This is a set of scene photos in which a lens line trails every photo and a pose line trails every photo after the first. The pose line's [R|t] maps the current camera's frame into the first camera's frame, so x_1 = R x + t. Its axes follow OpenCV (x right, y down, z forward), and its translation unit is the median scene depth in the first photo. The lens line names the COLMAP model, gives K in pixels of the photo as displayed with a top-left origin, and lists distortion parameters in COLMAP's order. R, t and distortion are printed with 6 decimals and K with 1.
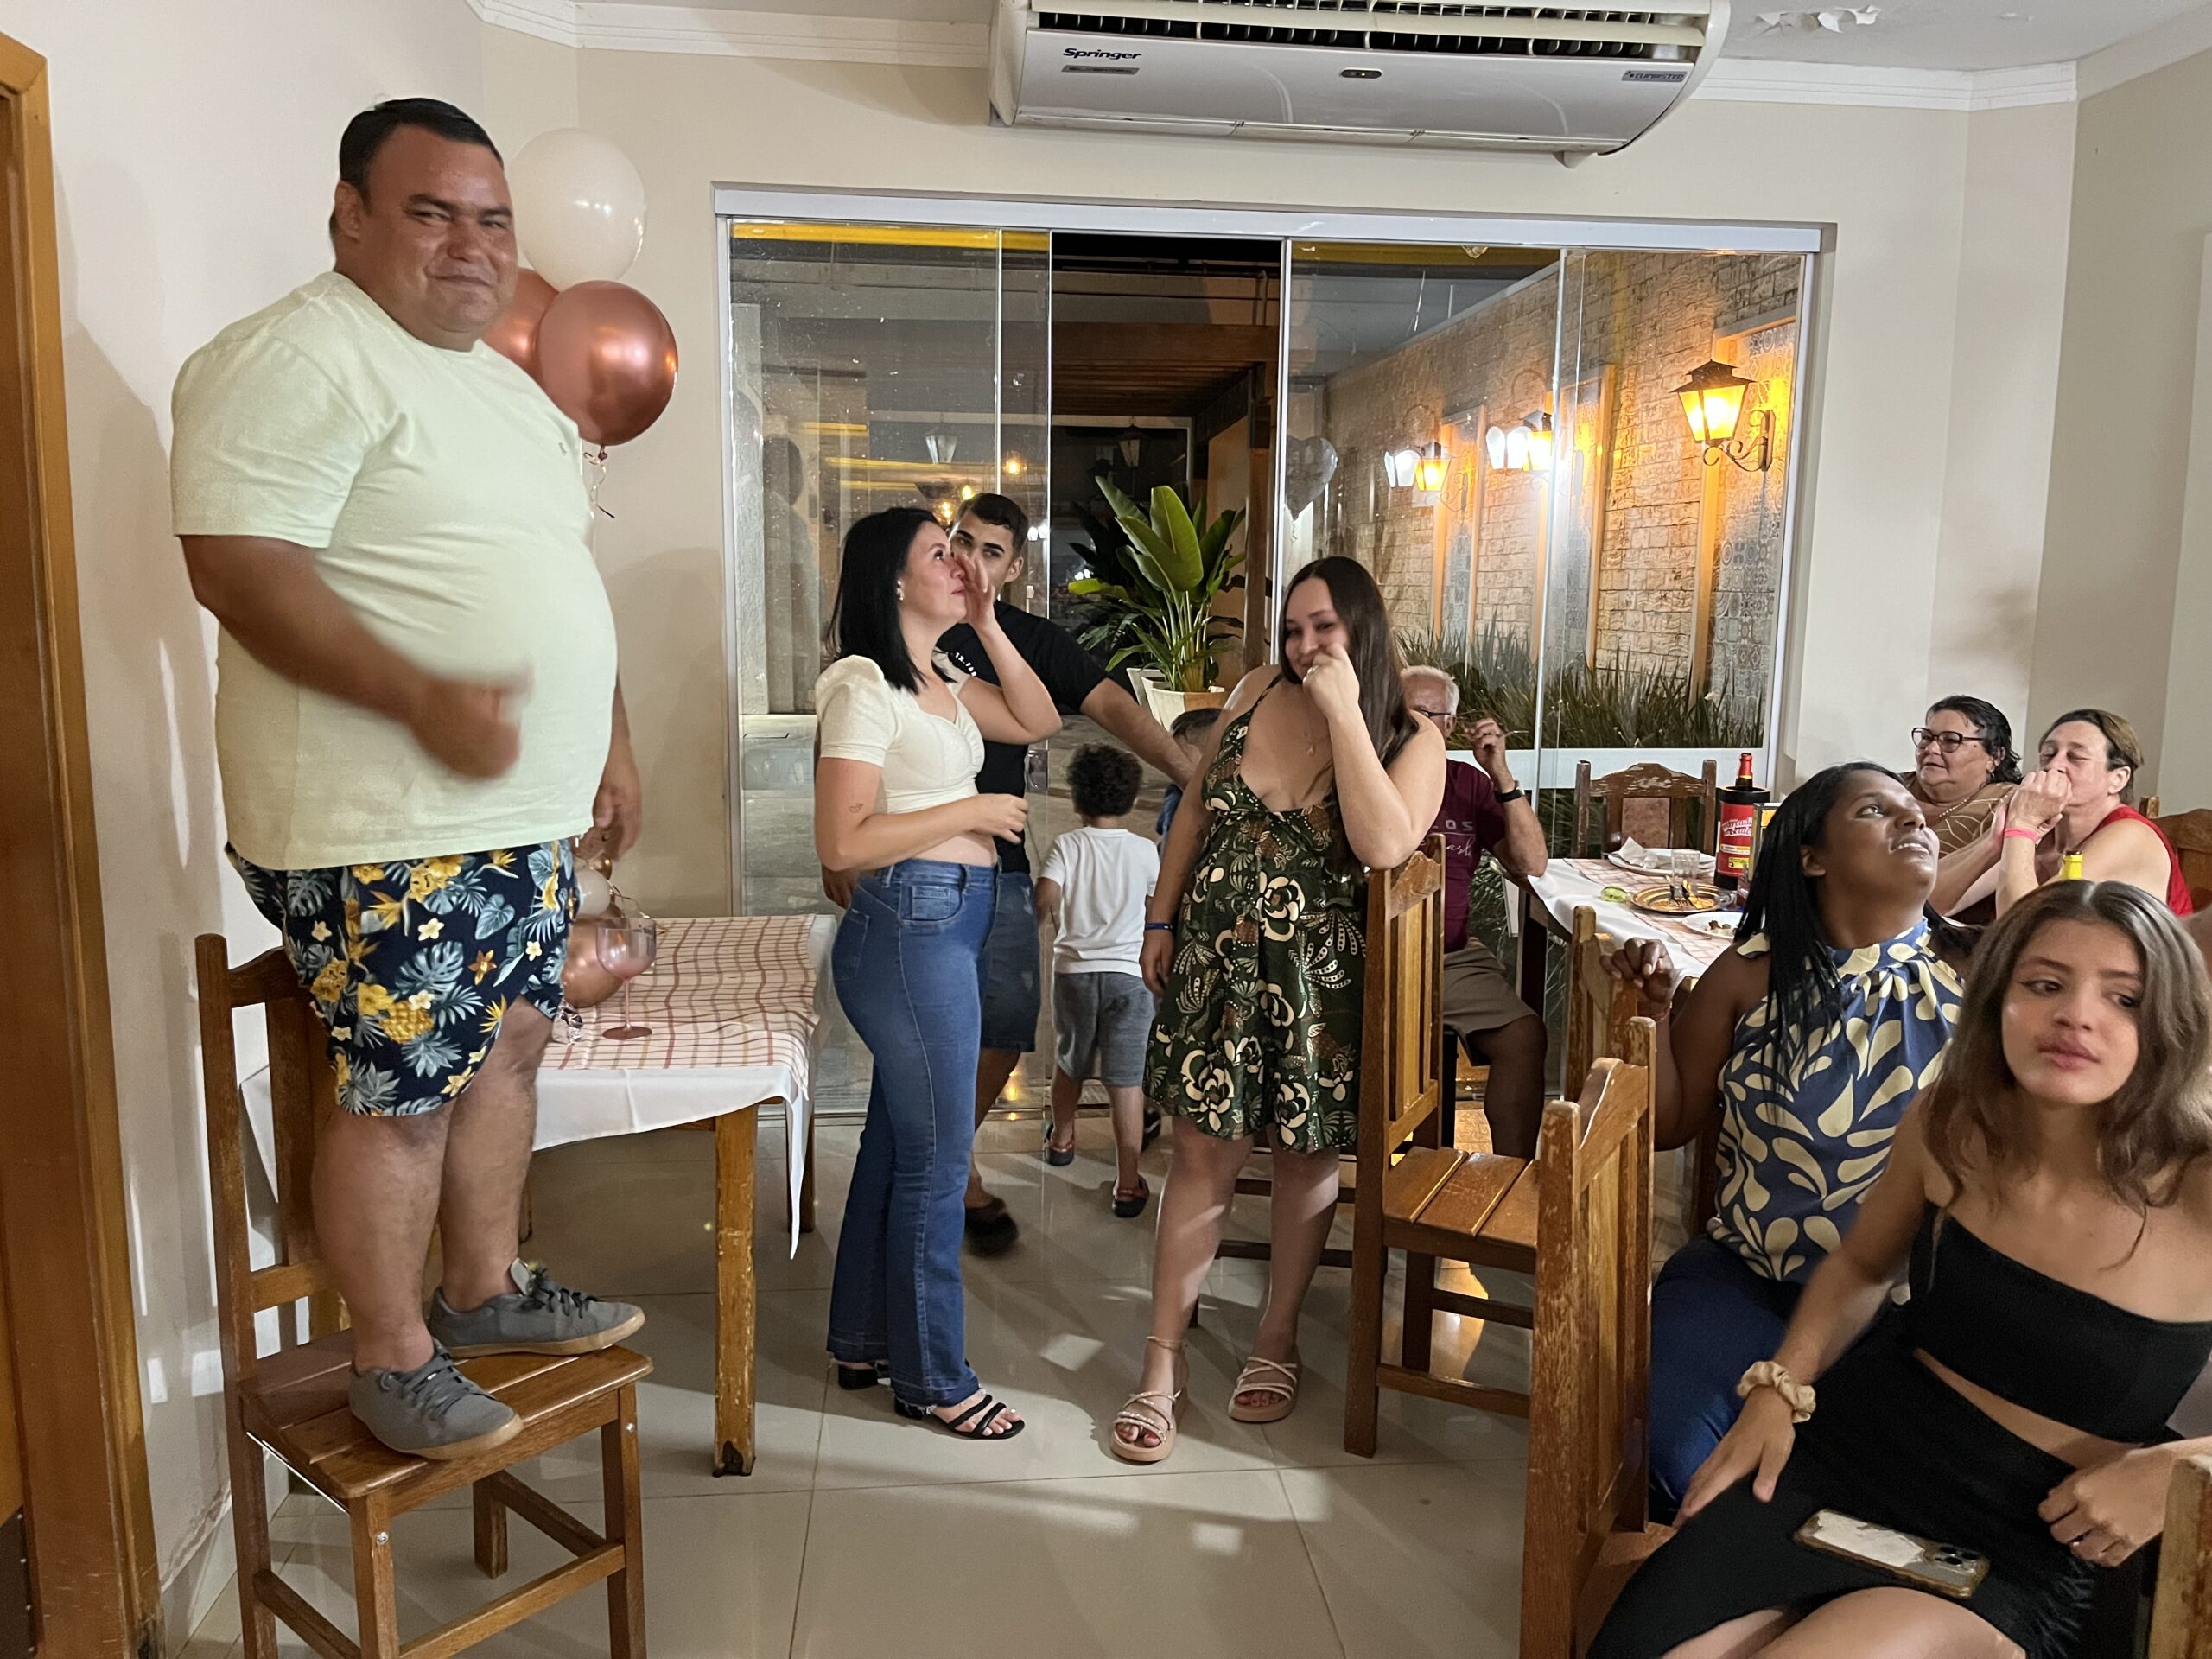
lens RADIAL K [[1674.6, 0, 1123.3], [0, 1674.6, 831.1], [0, 0, 1]] dist [0.102828, -0.144528]
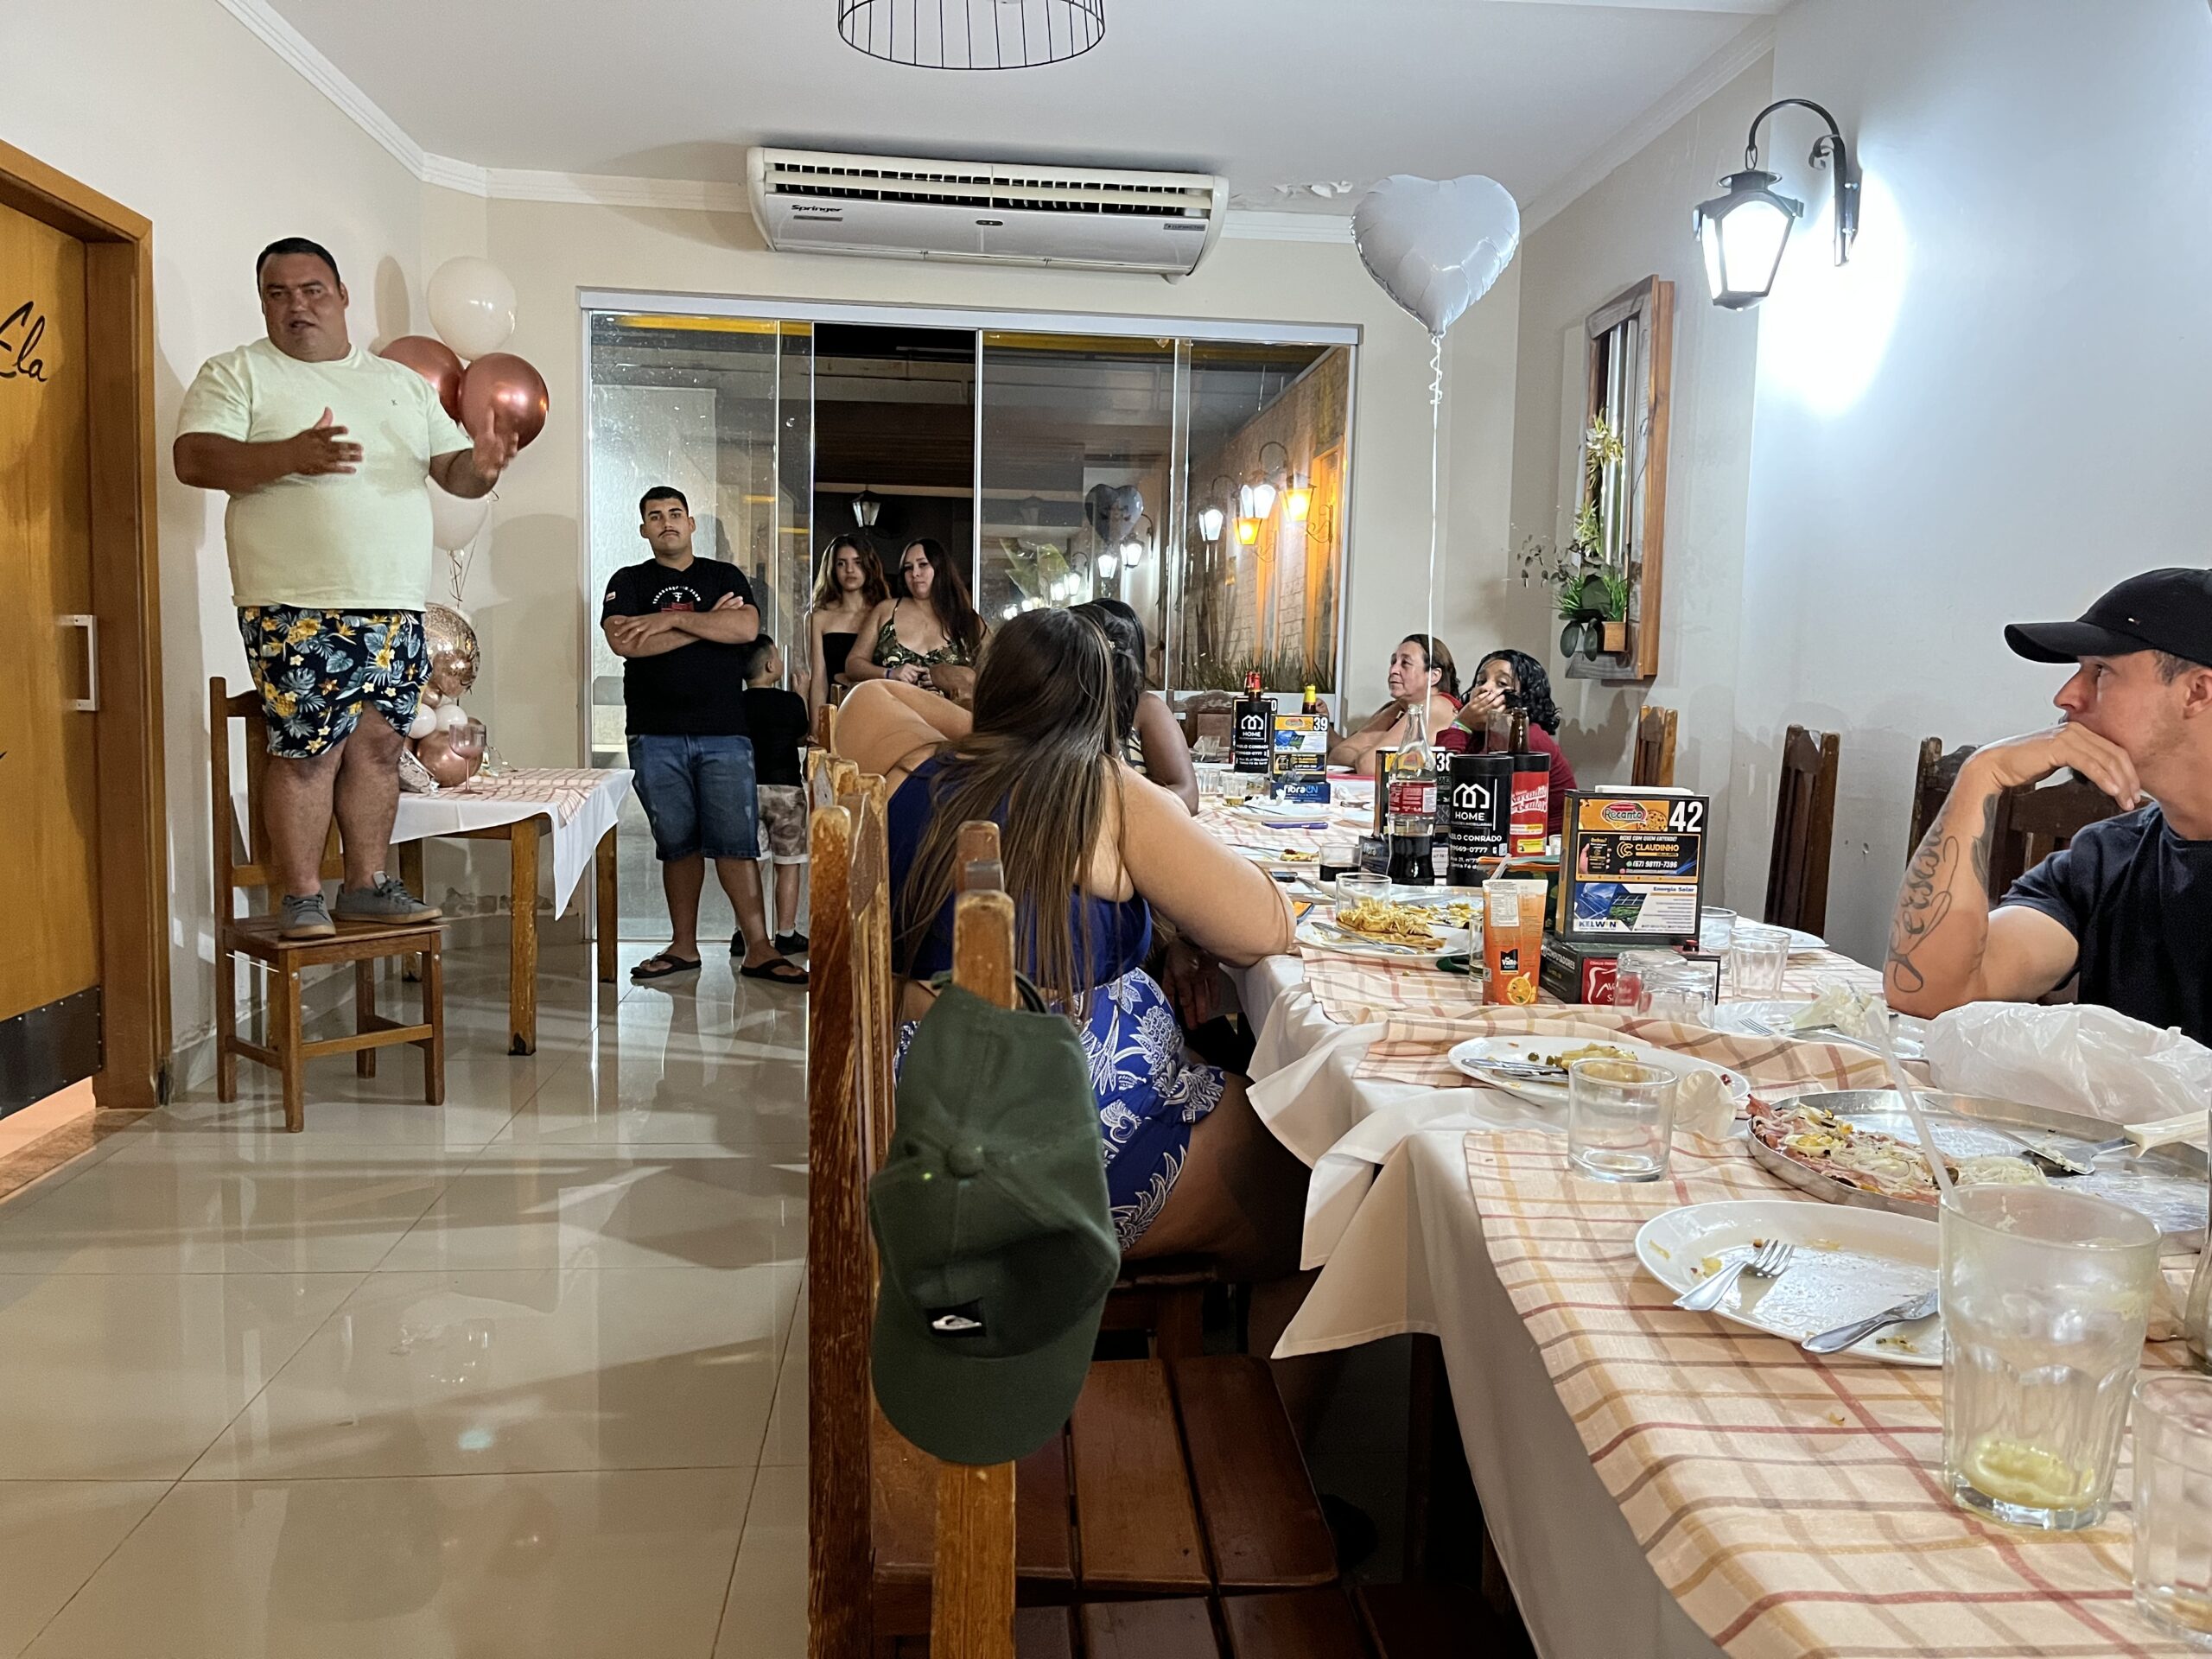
lens RADIAL K [[1676.6, 0, 1106.0], [0, 1676.6, 829.5], [0, 0, 1]] dist [0.072423, -0.104441]
pose [[0.999846, 0.013937, -0.010639, 0.264904], [-0.014500, 0.998392, -0.054799, 0.179949], [0.009858, 0.054945, 0.998441, -0.483871]]
